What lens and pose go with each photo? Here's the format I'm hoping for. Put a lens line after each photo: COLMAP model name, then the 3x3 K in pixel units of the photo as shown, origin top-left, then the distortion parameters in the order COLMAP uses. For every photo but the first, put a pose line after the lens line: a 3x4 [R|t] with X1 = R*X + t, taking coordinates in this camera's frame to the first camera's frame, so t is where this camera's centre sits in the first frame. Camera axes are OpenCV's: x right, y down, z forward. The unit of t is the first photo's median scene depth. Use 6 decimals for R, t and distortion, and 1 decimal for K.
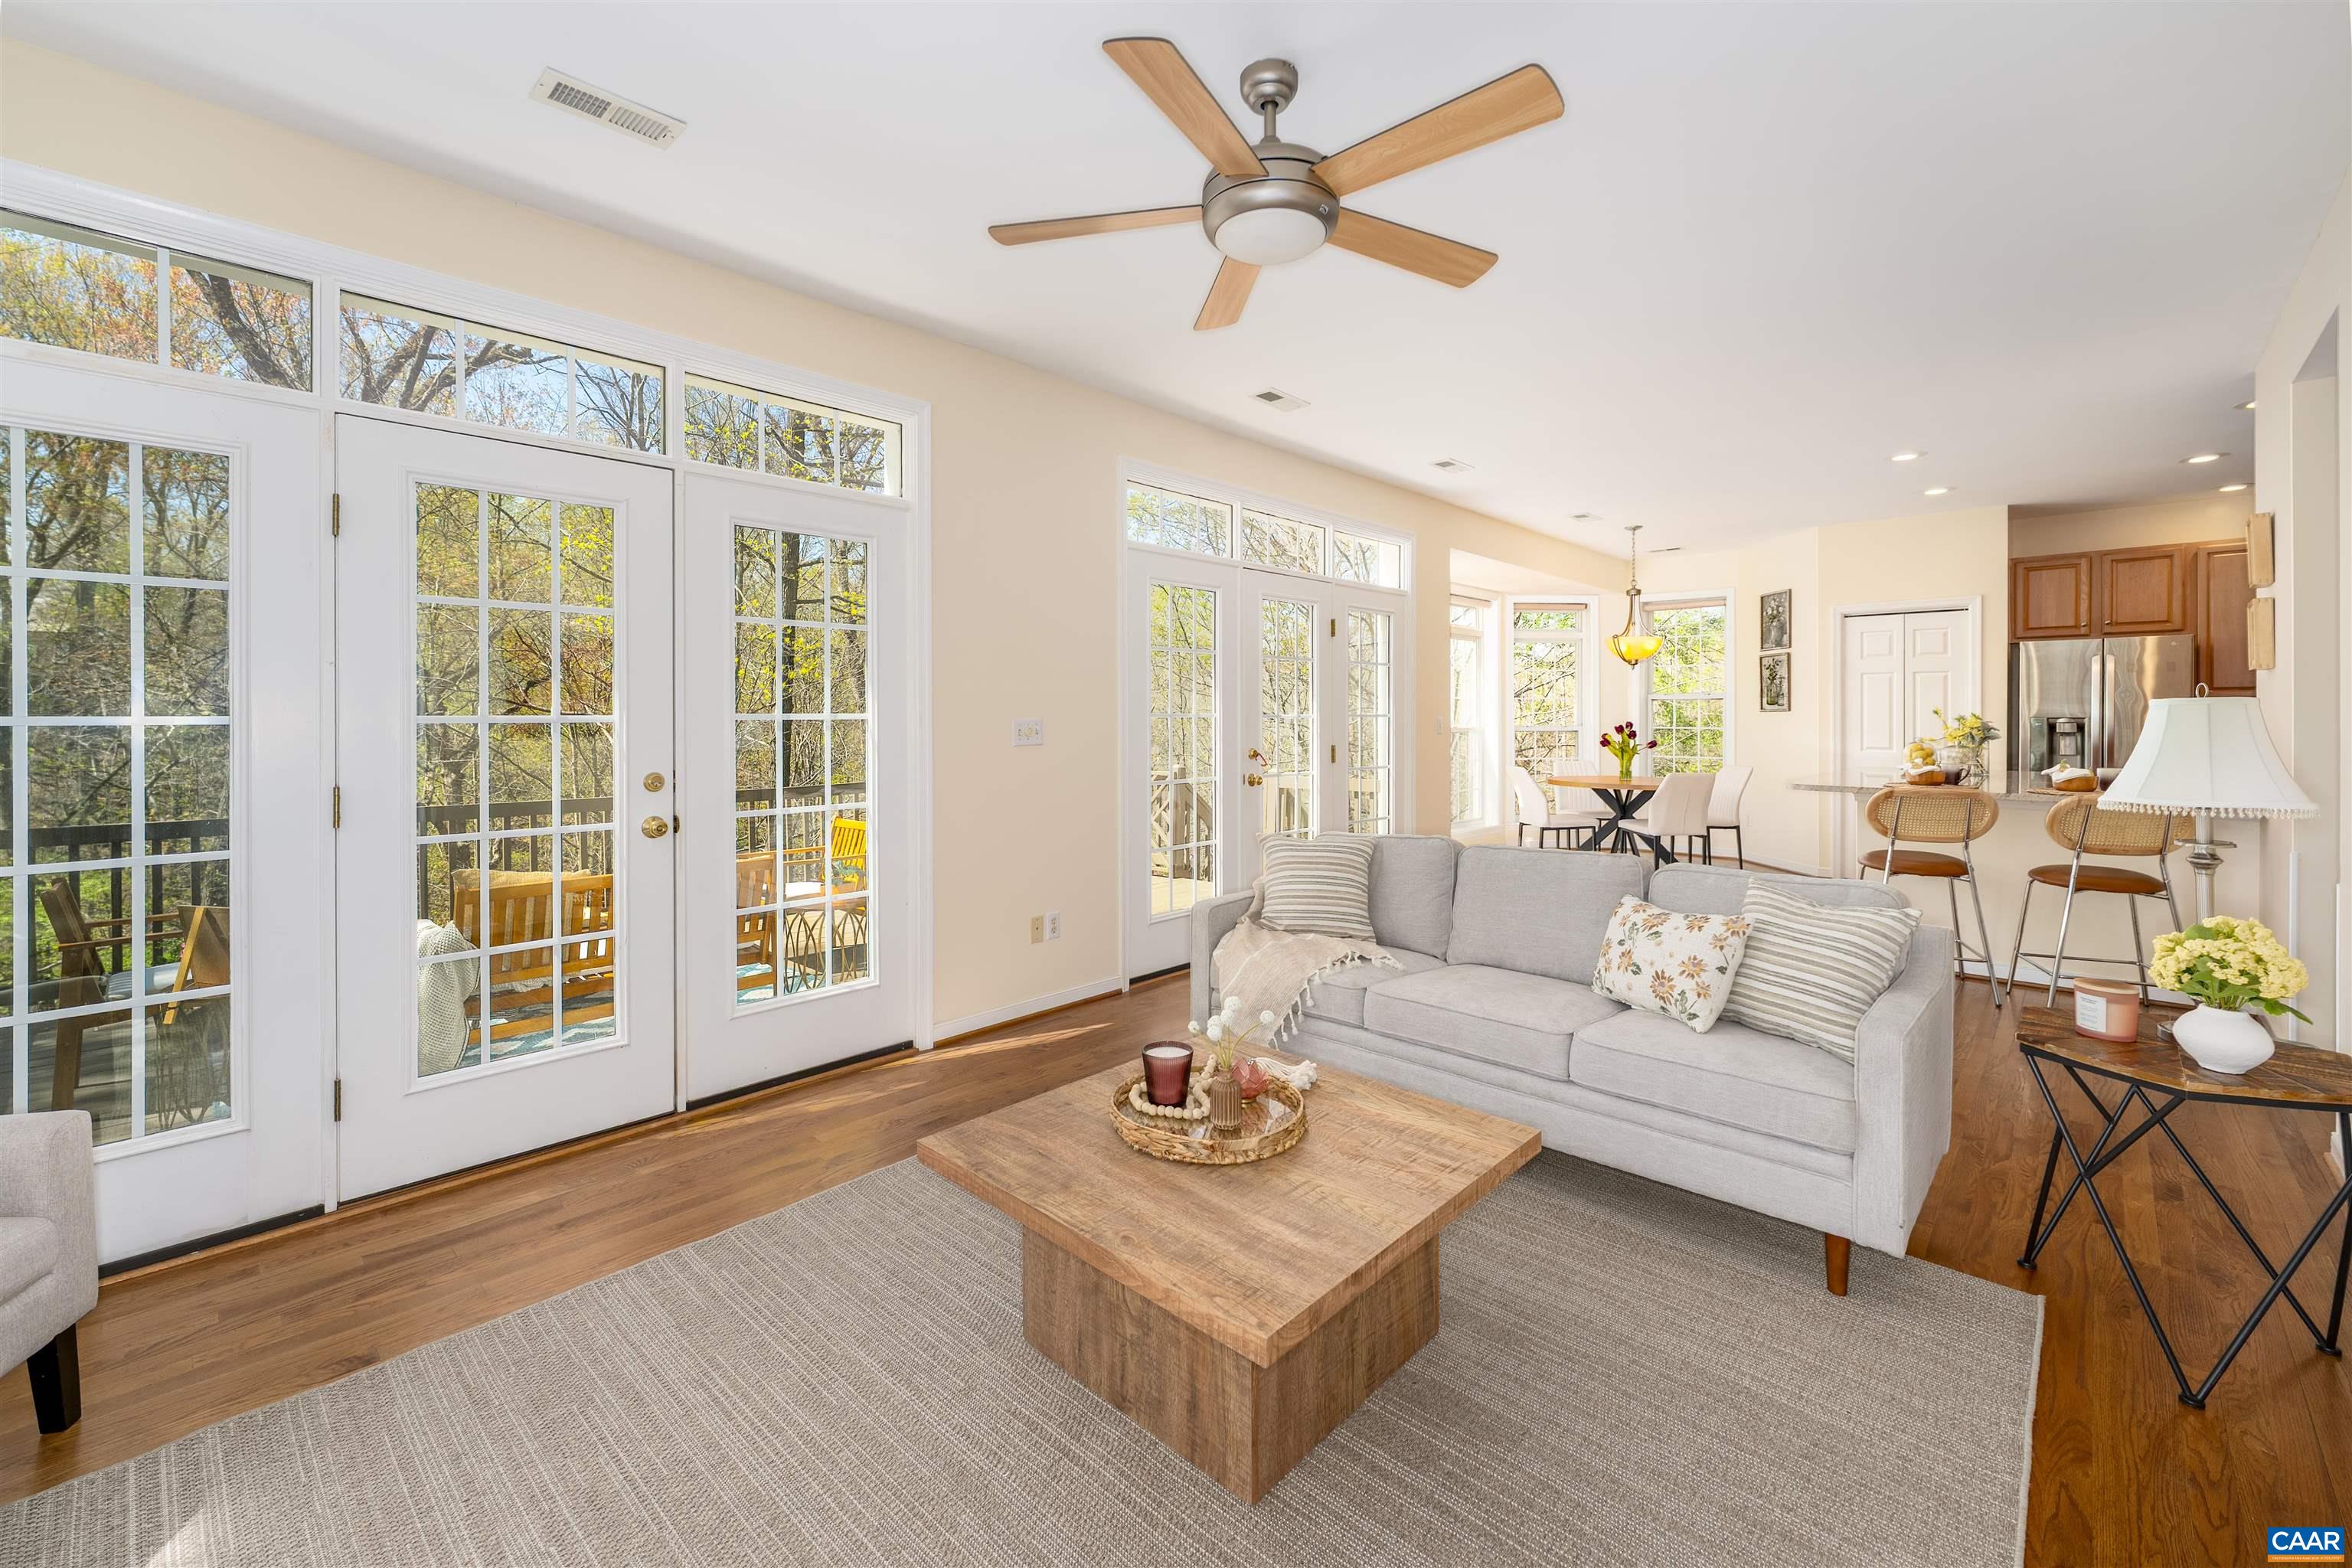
lens RADIAL K [[978.3, 0, 1180.1], [0, 978.3, 723.2], [0, 0, 1]] dist [0.001729, 0.000099]
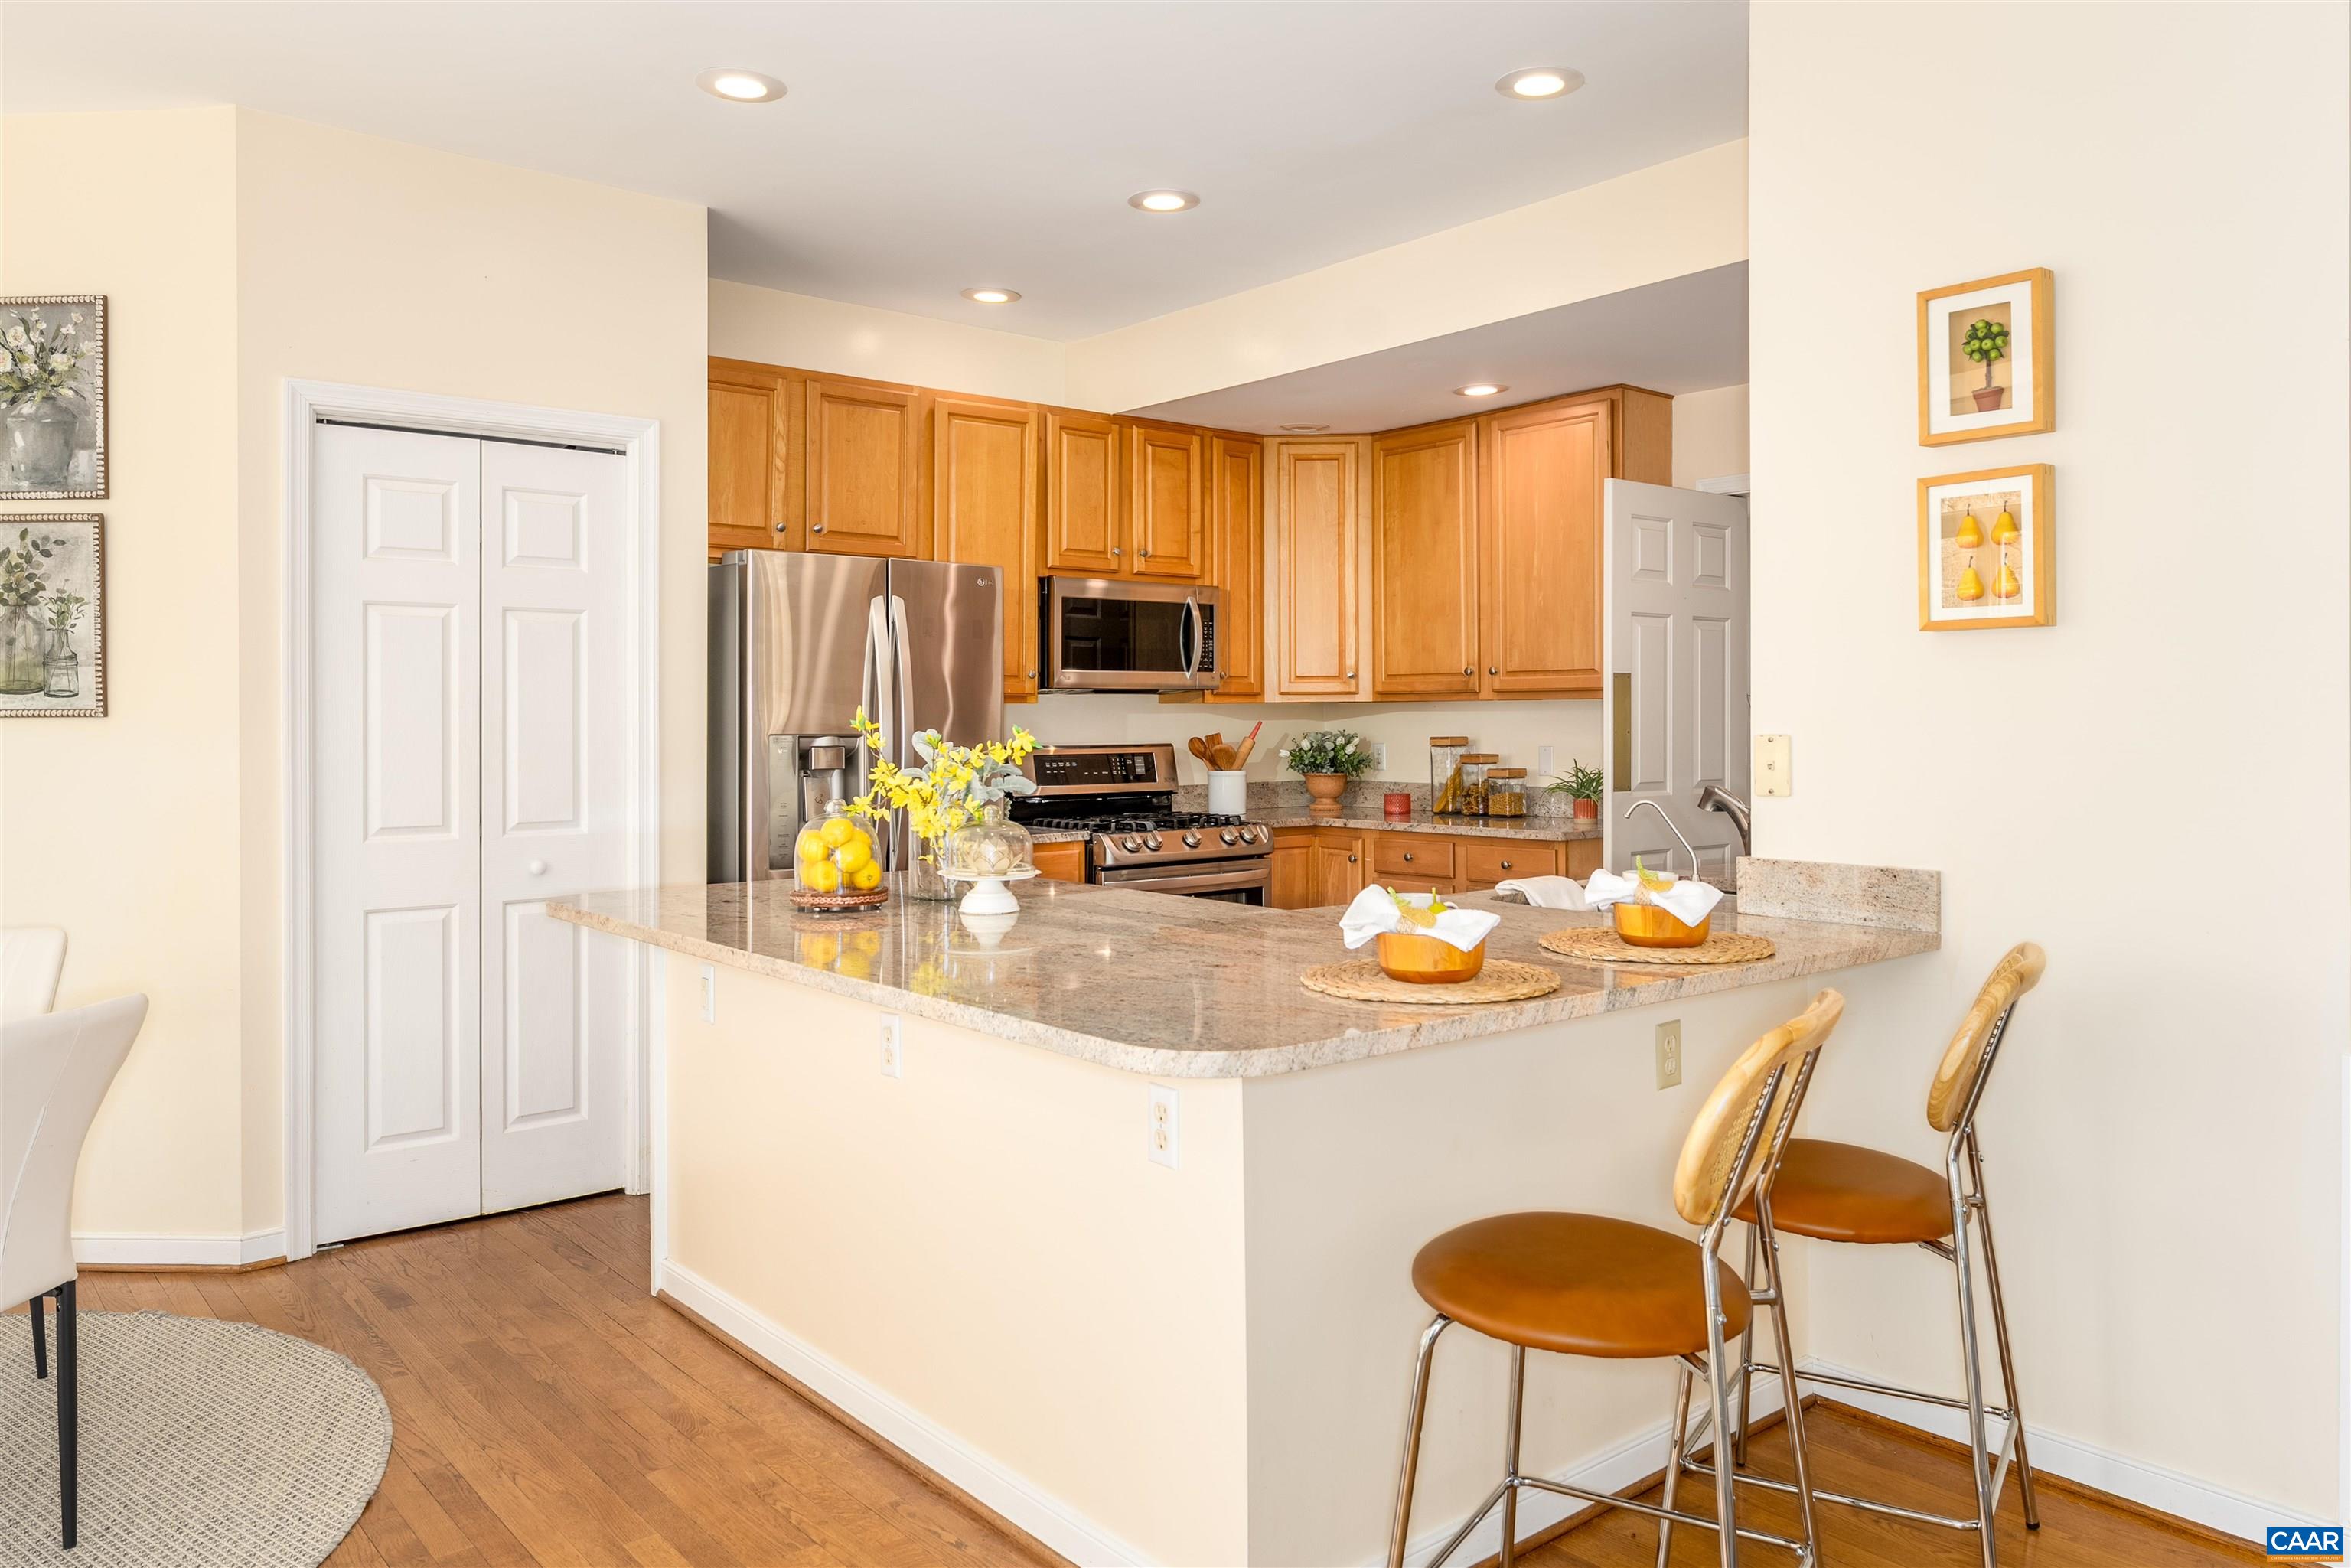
lens RADIAL K [[1640.3, 0, 1301.3], [0, 1640.3, 713.4], [0, 0, 1]] dist [0.004622, 0.001189]
pose [[0.085823, 0.004443, 0.996300, 0.175536], [0.009290, 0.999943, -0.005259, -0.007505], [-0.996267, 0.009707, 0.085777, 0.635441]]
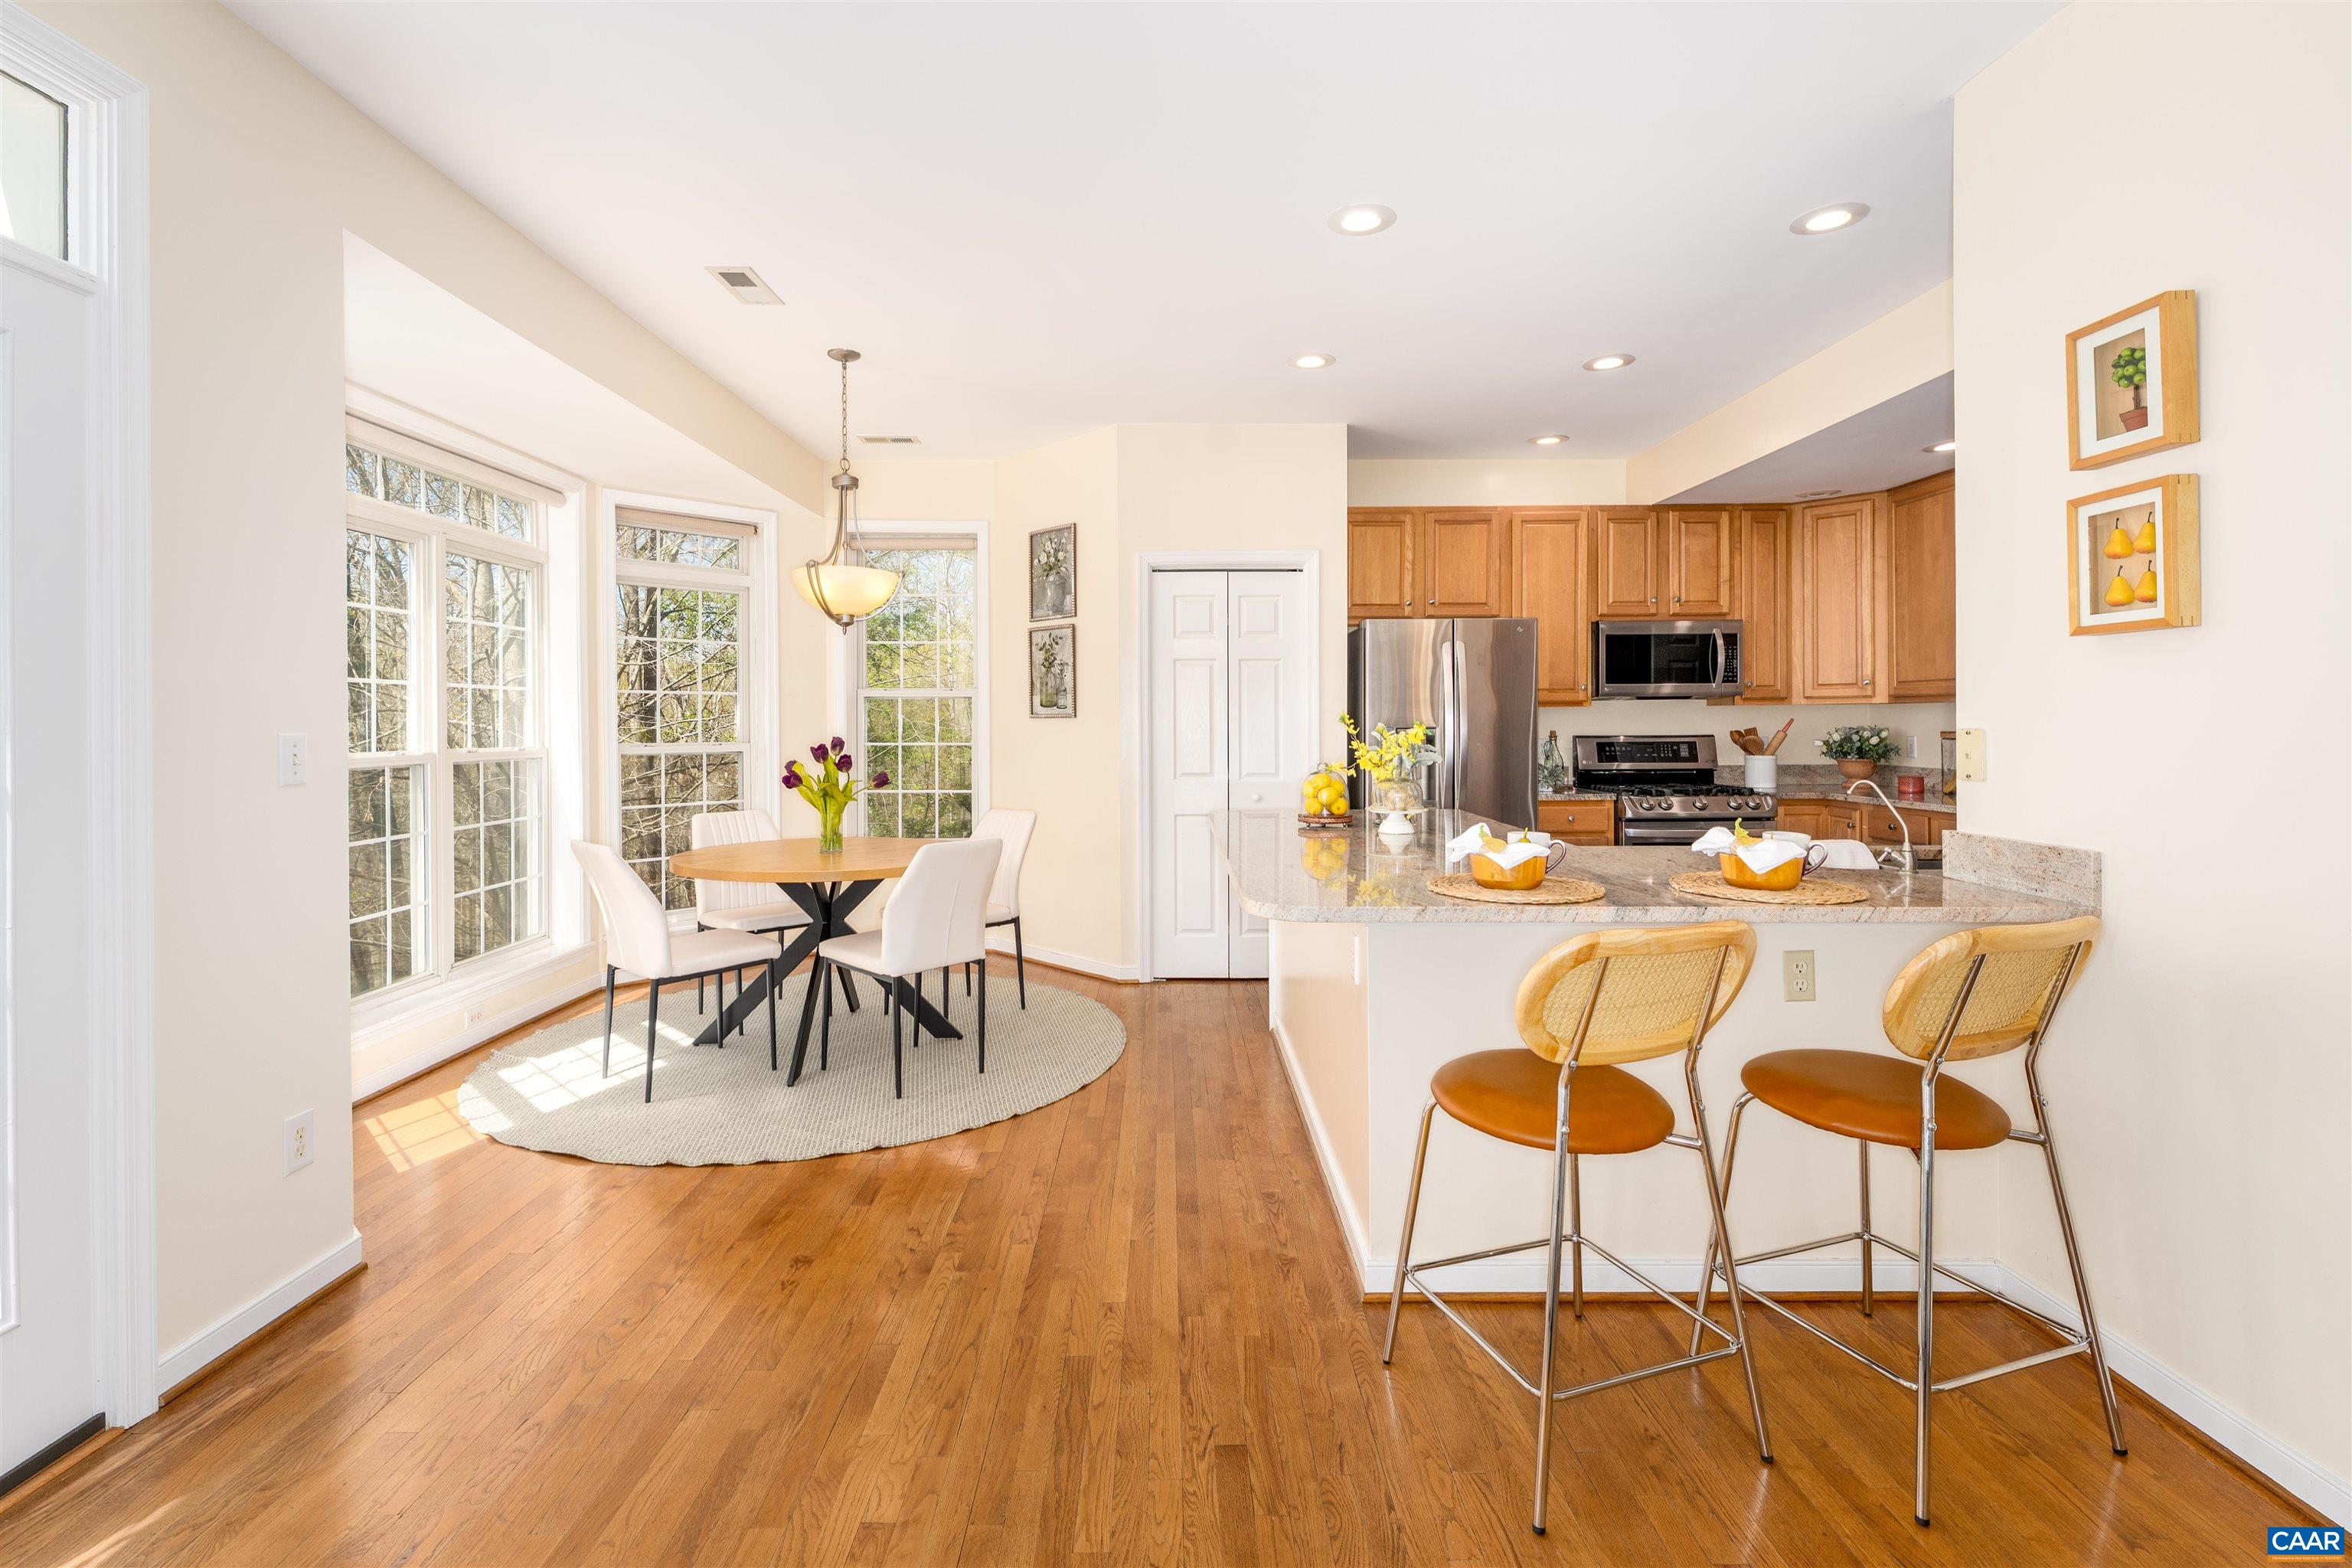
lens RADIAL K [[1069.2, 0, 1168.9], [0, 1069.2, 717.4], [0, 0, 1]] dist [0.000249, -0.000034]
pose [[0.729235, 0.000999, 0.684262, 0.205967], [0.007626, 0.999925, -0.009586, -0.005217], [-0.684220, 0.012208, 0.729173, 0.481065]]
